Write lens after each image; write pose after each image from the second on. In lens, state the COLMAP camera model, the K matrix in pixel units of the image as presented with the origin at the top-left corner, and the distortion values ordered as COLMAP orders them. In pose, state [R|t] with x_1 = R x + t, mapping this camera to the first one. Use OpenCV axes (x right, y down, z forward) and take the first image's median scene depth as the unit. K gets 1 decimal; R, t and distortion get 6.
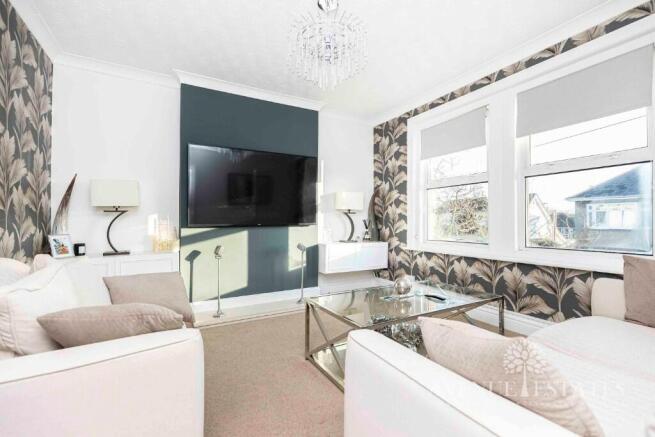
lens RADIAL K [[290.4, 0, 327.5], [0, 290.4, 218.5], [0, 0, 1]] dist [0.002859, 0.000471]
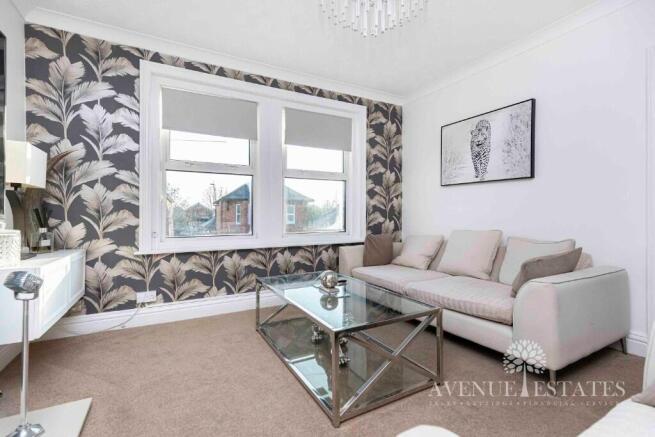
lens RADIAL K [[257.0, 0, 327.5], [0, 257.0, 218.5], [0, 0, 1]] dist [-0.000059, 0.000095]
pose [[0.066108, -0.020801, 0.997596, -0.327728], [-0.012157, 0.999692, 0.021651, 0.004801], [-0.997738, -0.013559, 0.065835, 0.599324]]
